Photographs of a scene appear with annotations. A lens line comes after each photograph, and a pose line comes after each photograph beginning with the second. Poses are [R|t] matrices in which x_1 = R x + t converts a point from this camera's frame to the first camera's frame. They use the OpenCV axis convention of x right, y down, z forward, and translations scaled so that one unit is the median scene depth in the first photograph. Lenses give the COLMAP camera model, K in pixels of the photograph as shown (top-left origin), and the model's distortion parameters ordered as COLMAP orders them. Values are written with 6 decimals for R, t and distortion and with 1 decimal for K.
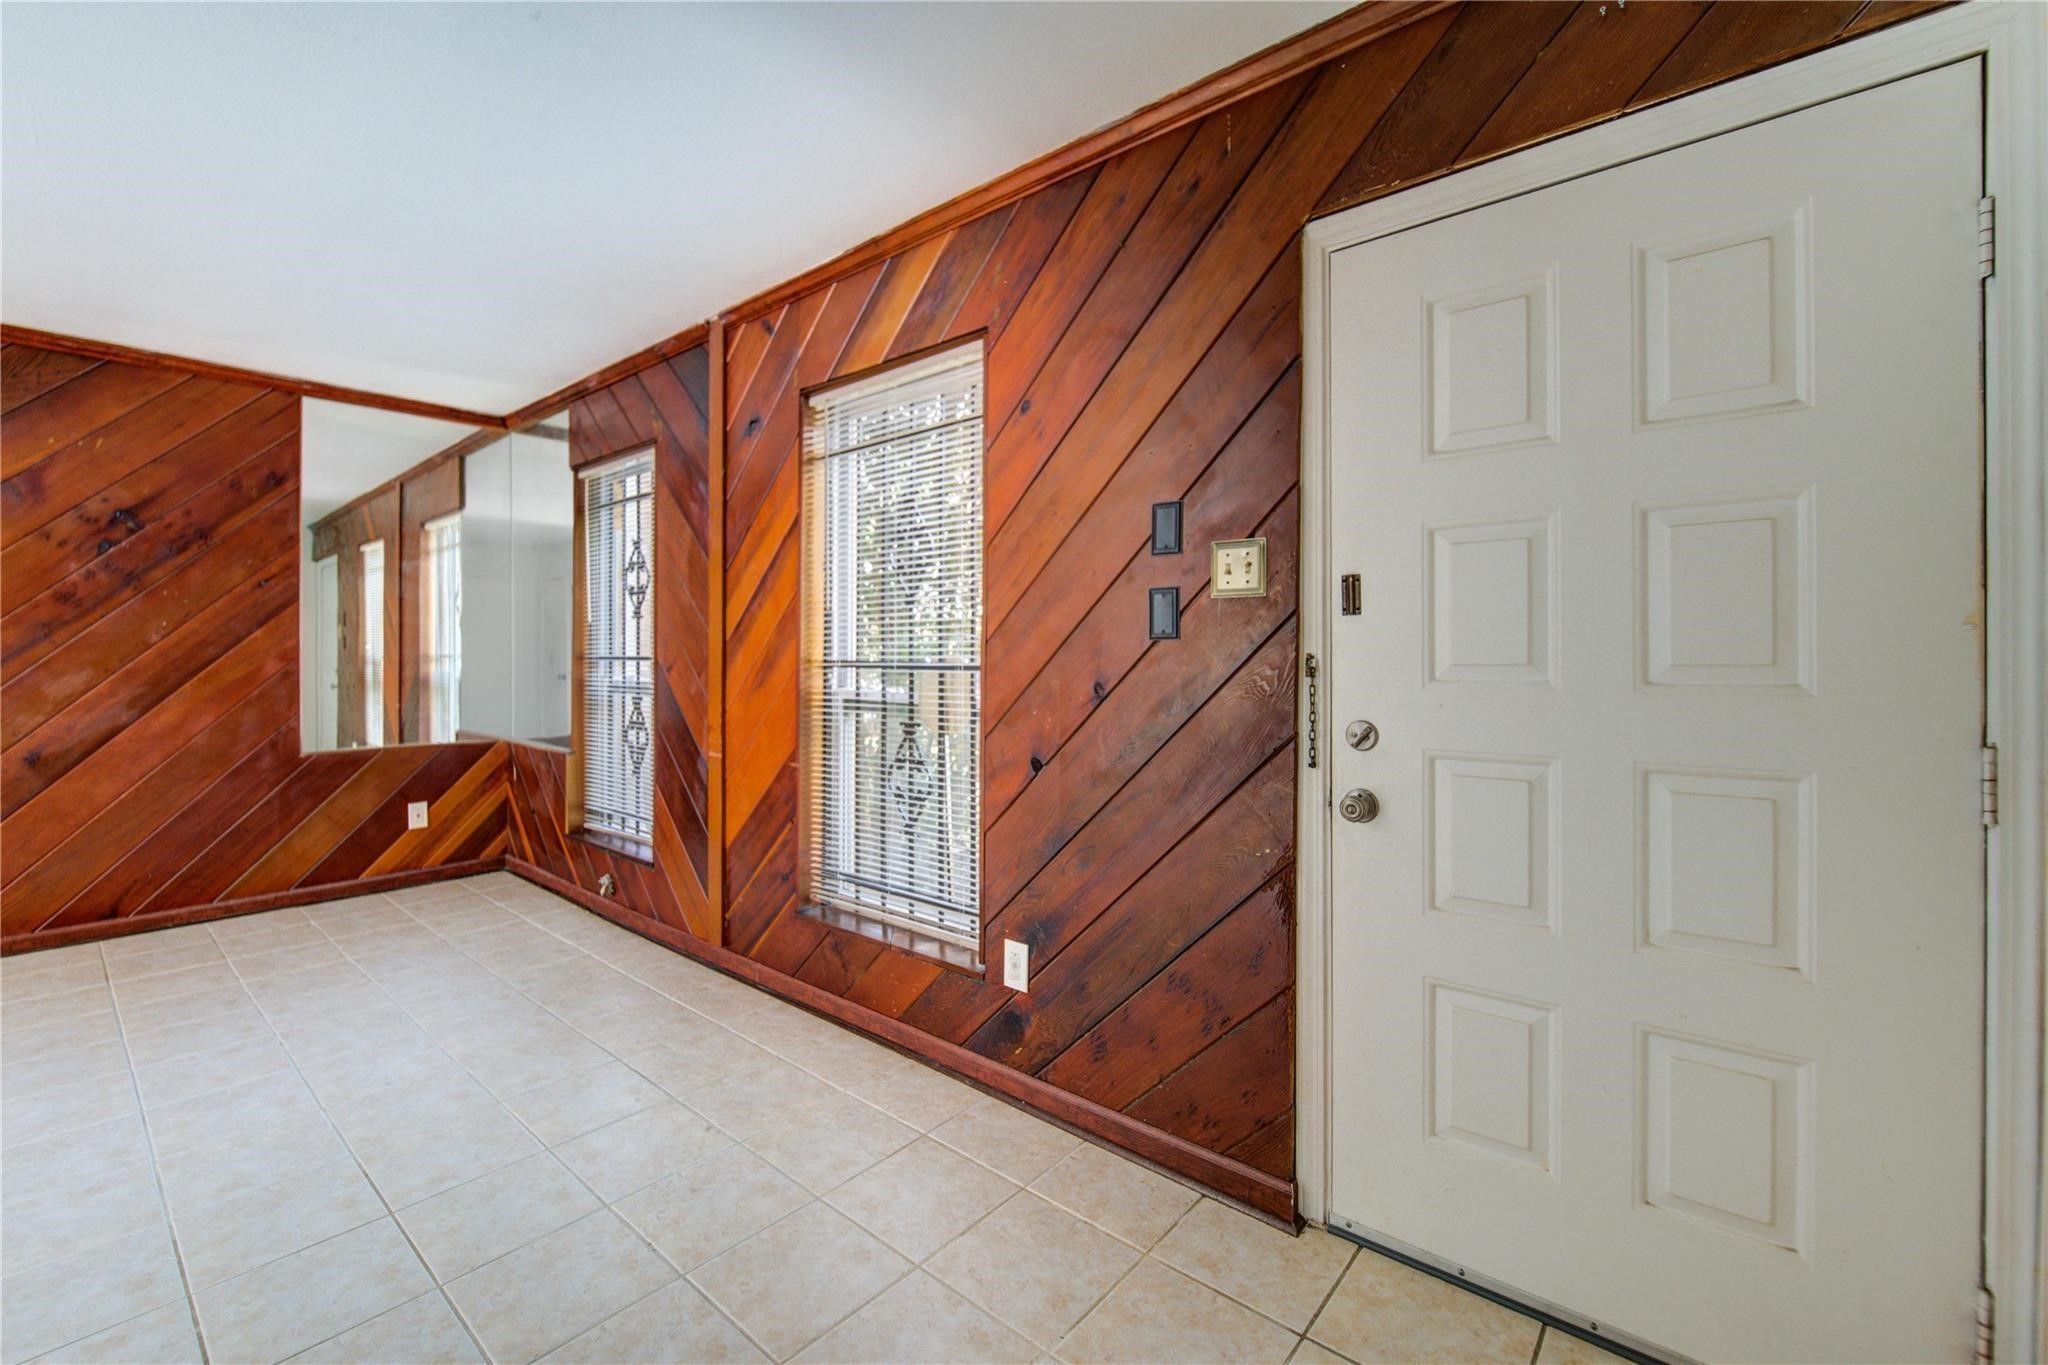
lens RADIAL K [[874.7, 0, 1002.9], [0, 874.7, 657.2], [0, 0, 1]] dist [0.003804, 0.000264]
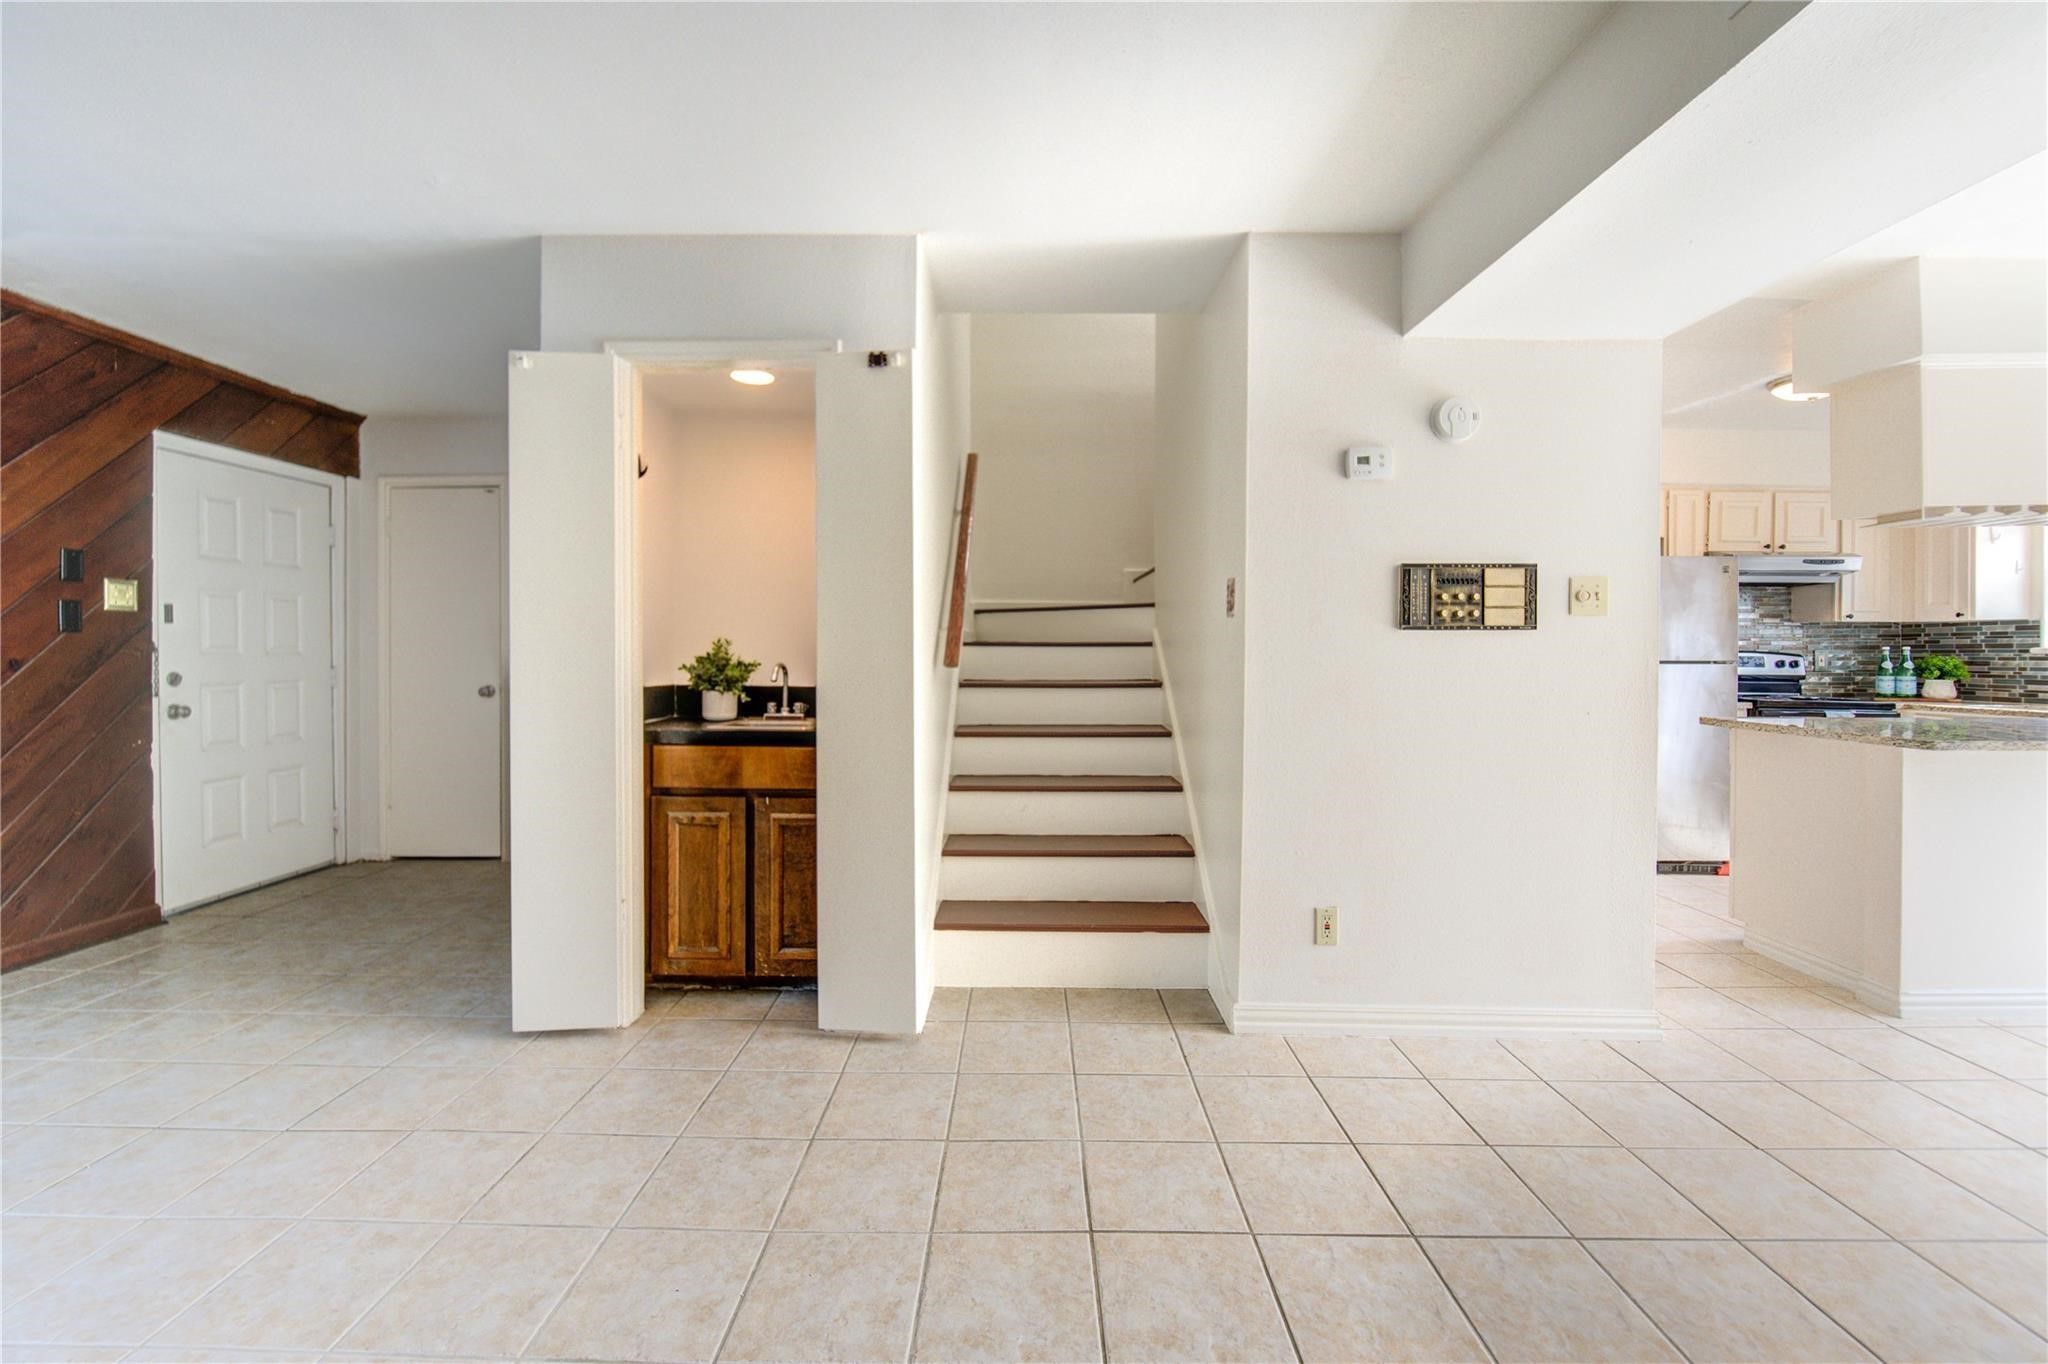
lens RADIAL K [[834.5, 0, 1011.7], [0, 834.5, 653.4], [0, 0, 1]] dist [-0.000870, -0.000118]
pose [[-0.652444, -0.005226, 0.757819, -1.164055], [-0.000555, 0.999979, 0.006418, 0.005033], [-0.757837, 0.003767, -0.652433, 0.365163]]
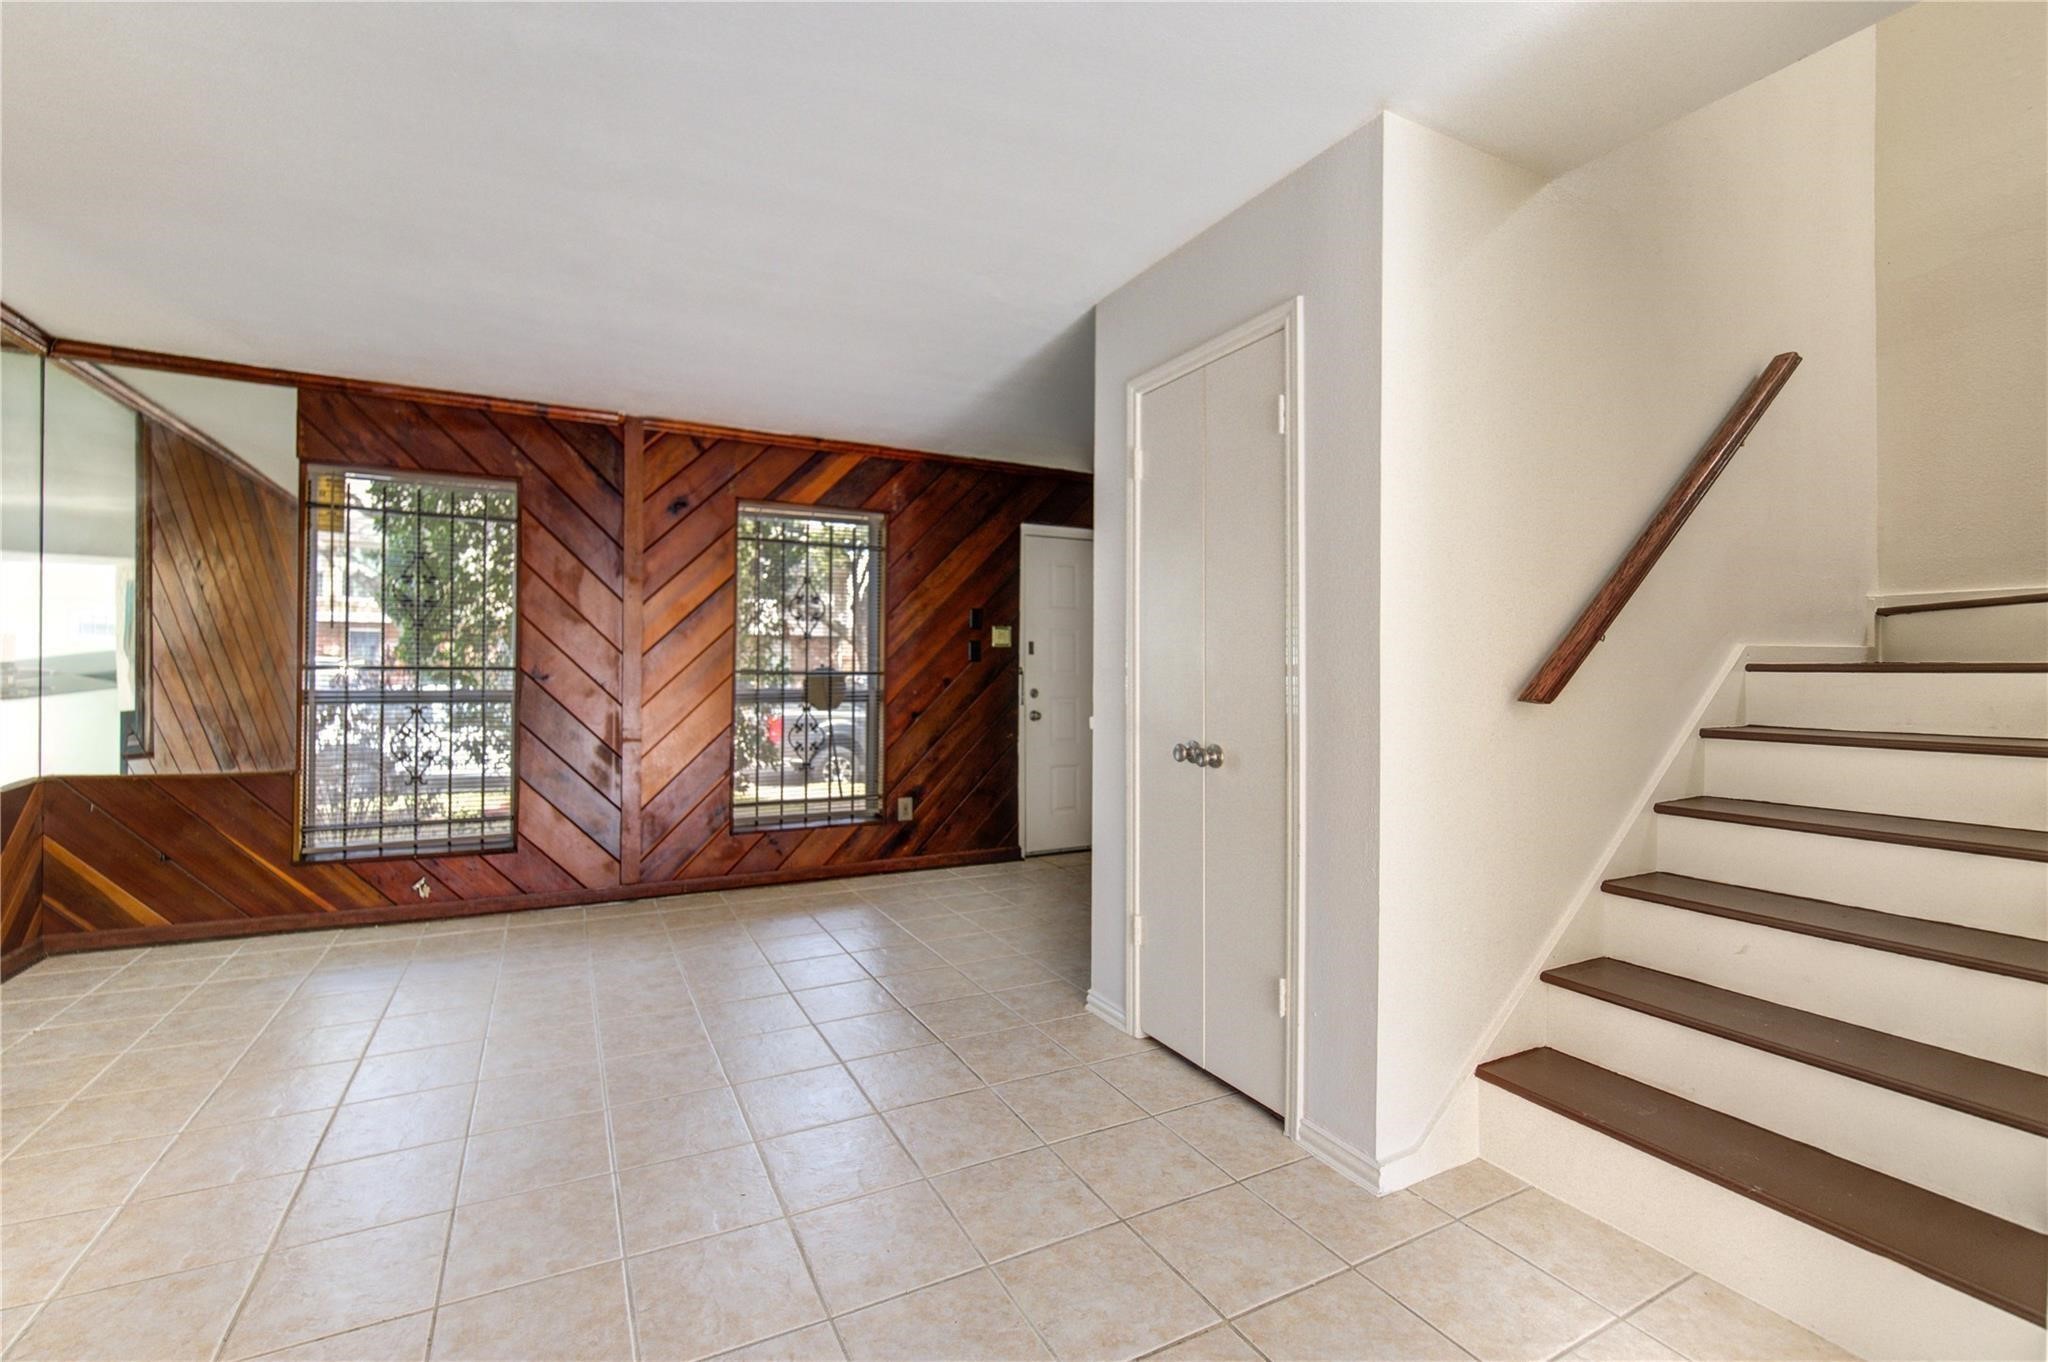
lens RADIAL K [[856.3, 0, 996.6], [0, 856.3, 674.3], [0, 0, 1]] dist [-0.012745, -0.000669]
pose [[0.362569, -0.003029, 0.931952, -1.159088], [-0.002868, 0.999986, 0.004366, 0.003781], [-0.931953, -0.004256, 0.362555, 0.010917]]
